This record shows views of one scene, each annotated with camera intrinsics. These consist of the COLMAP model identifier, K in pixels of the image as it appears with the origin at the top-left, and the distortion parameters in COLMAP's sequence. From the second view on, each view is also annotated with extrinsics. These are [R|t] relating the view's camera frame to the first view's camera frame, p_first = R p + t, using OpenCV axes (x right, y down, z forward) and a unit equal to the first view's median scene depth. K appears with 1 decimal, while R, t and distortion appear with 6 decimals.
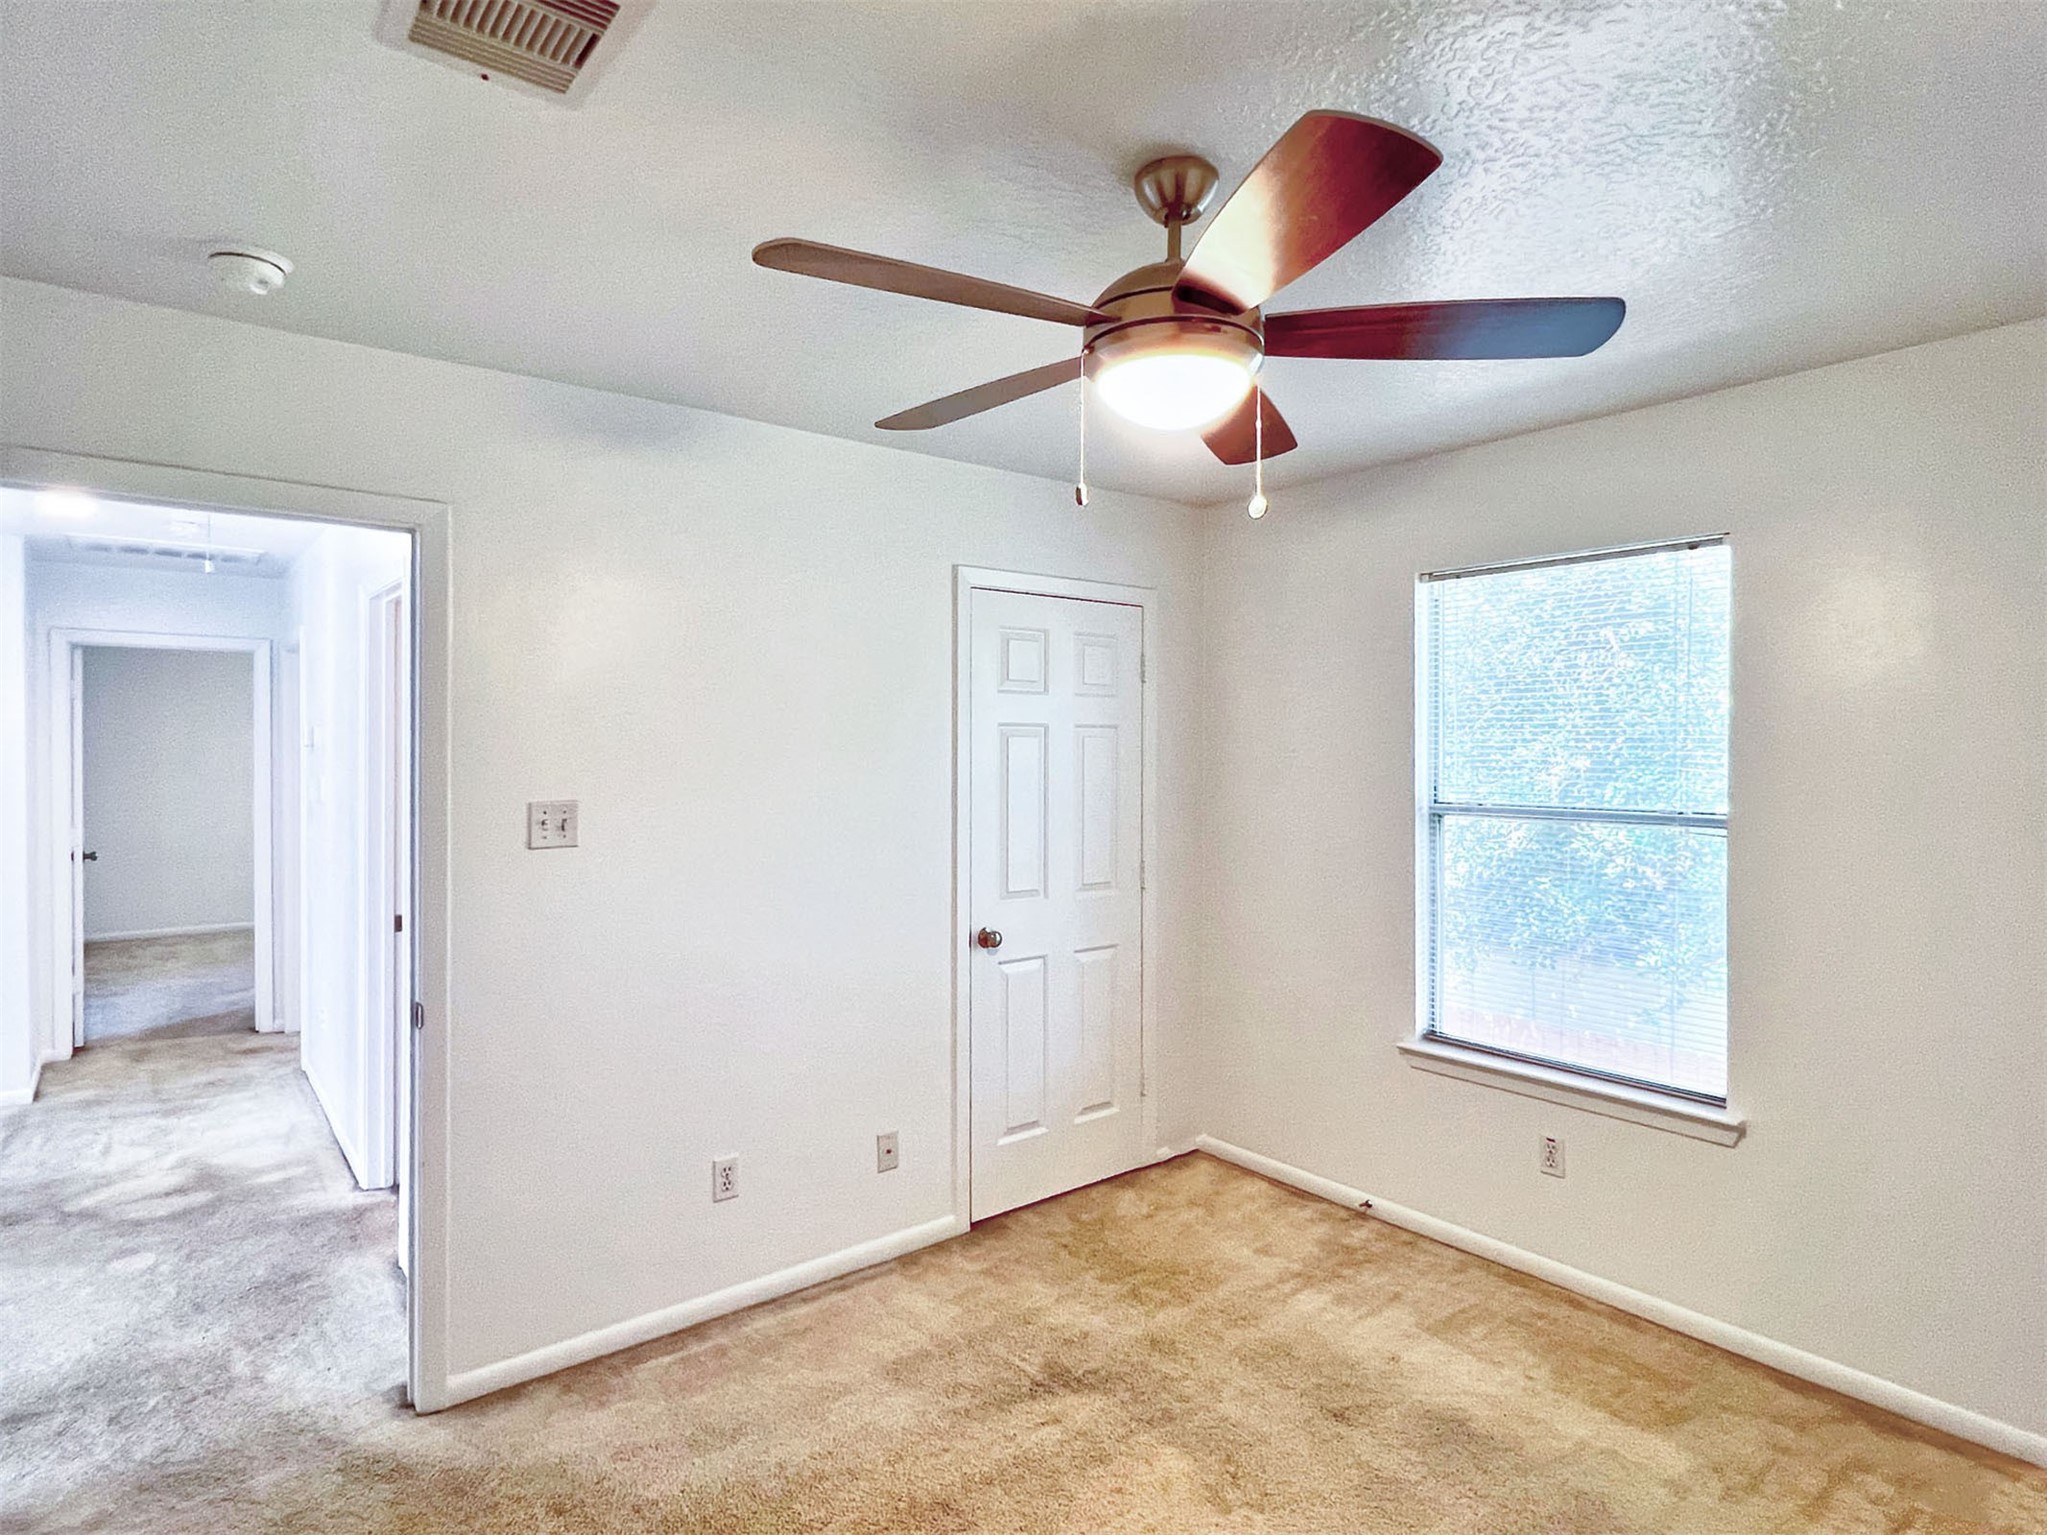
lens RADIAL K [[1118.7, 0, 1023.5], [0, 1118.7, 767.5], [0, 0, 1]] dist [-0.002645, -0.001278]
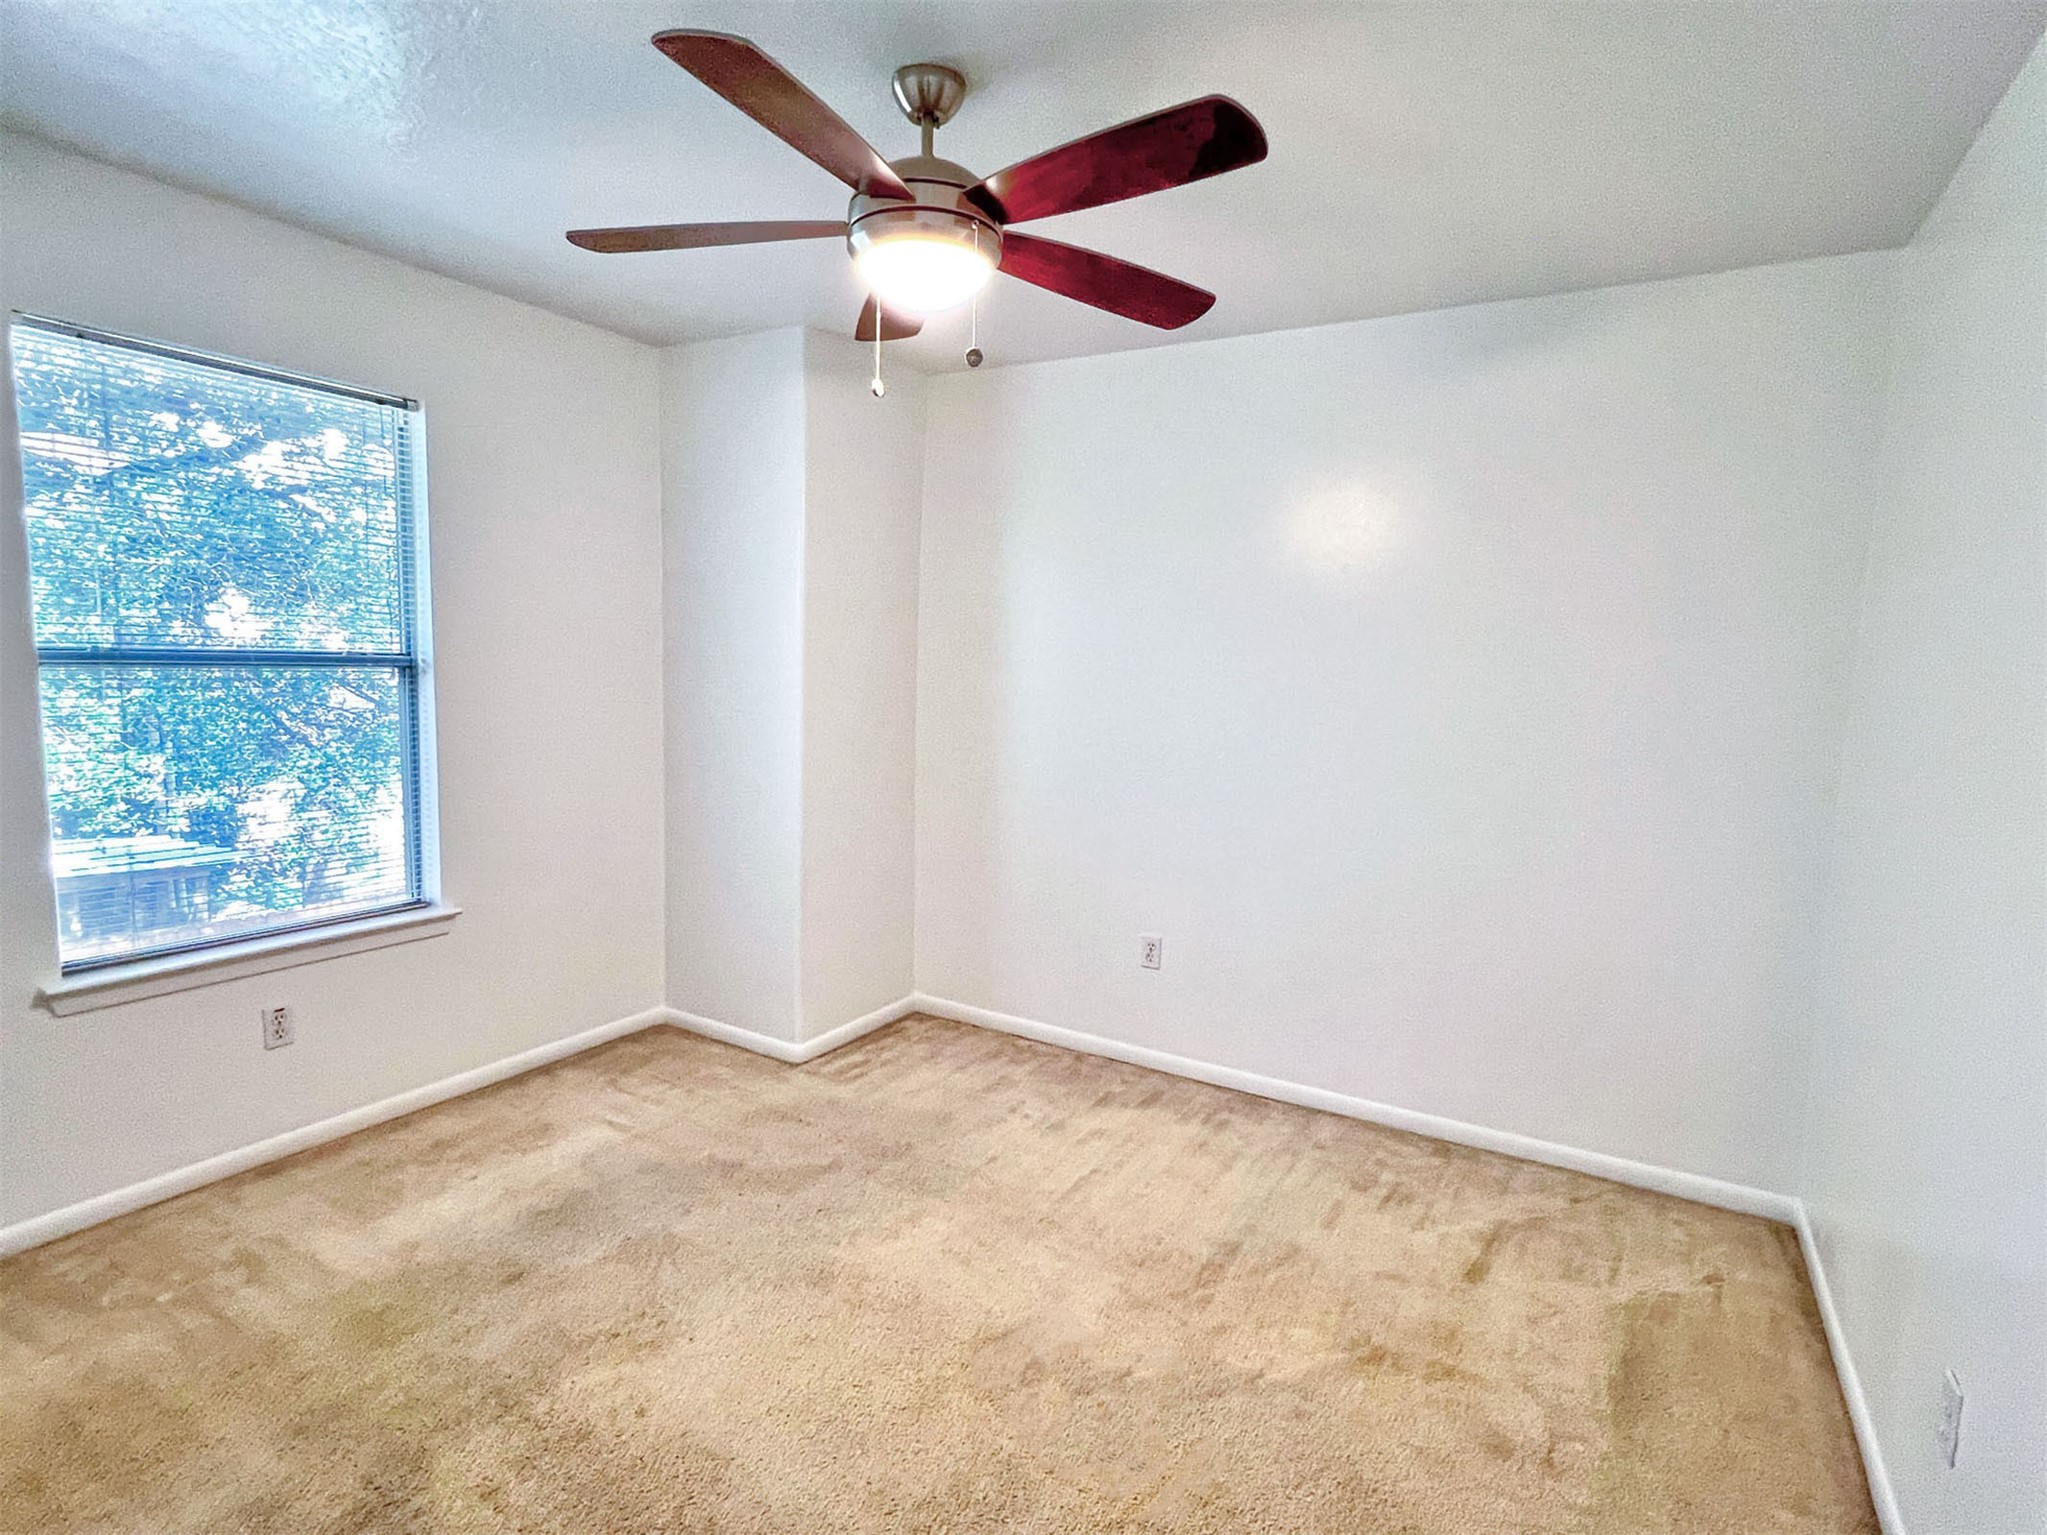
lens RADIAL K [[1118.7, 0, 1023.5], [0, 1118.7, 767.5], [0, 0, 1]] dist [-0.002645, -0.001278]
pose [[-0.343762, -0.117230, 0.931711, -0.611099], [-0.008008, 0.992507, 0.121925, 0.016539], [-0.939023, 0.034452, -0.342125, 0.767503]]
